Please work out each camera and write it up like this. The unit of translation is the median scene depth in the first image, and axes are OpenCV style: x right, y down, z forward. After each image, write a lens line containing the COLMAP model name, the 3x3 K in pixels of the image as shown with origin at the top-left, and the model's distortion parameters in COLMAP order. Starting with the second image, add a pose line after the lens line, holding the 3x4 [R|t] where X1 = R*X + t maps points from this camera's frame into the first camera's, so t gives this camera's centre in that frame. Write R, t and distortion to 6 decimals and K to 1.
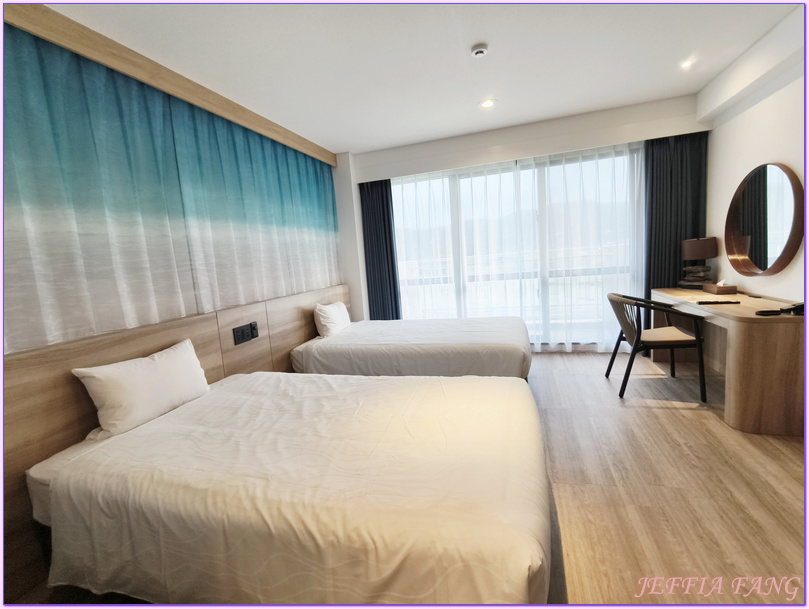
lens RADIAL K [[364.9, 0, 404.2], [0, 364.9, 302.9], [0, 0, 1]] dist [-0.004719, -0.000855]
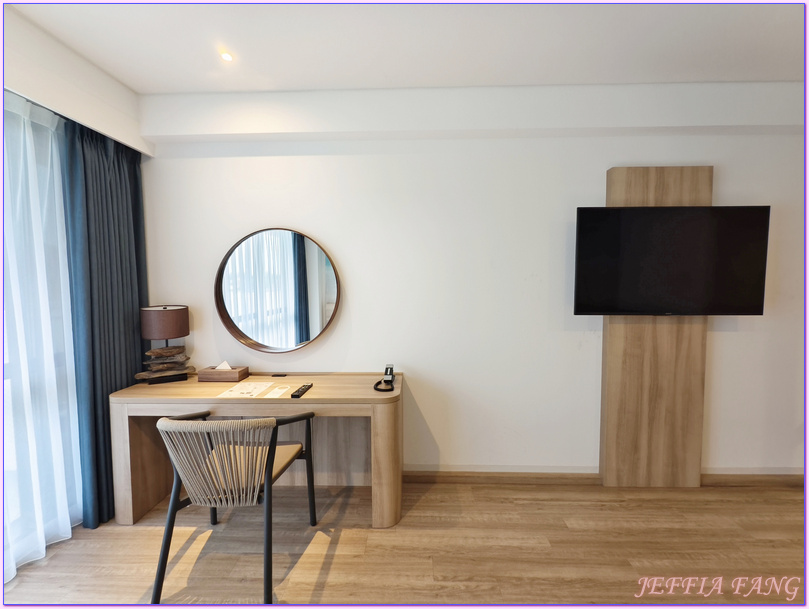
lens RADIAL K [[366.3, 0, 403.3], [0, 366.3, 301.9], [0, 0, 1]] dist [-0.001382, -0.000849]
pose [[-0.264804, 0.054825, 0.962743, 0.038219], [0.153593, 0.988035, -0.014019, -0.122653], [-0.951992, 0.144159, -0.270056, 0.876967]]
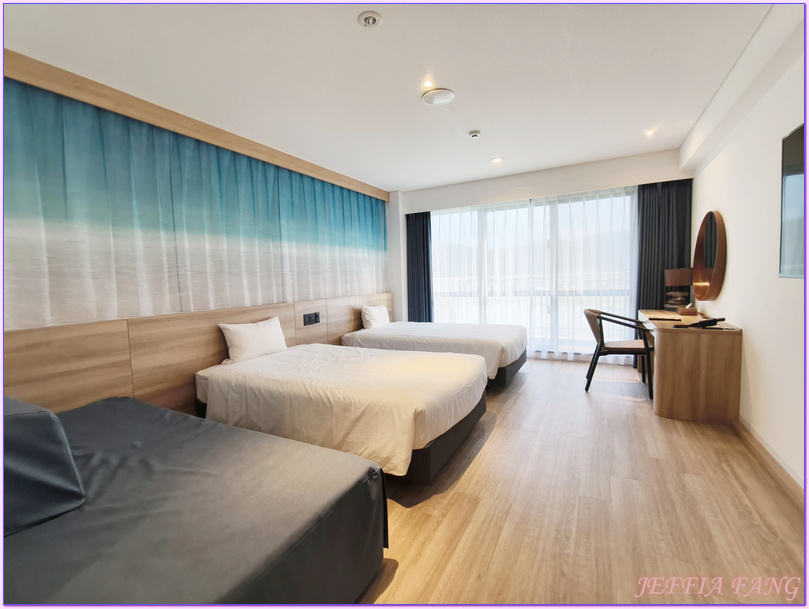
lens RADIAL K [[366.3, 0, 403.3], [0, 366.3, 301.9], [0, 0, 1]] dist [-0.001382, -0.000849]
pose [[0.980764, 0.060320, -0.185645, 0.188955], [-0.069226, 0.996722, -0.041864, 0.048448], [0.182511, 0.053910, 0.981725, -0.368956]]
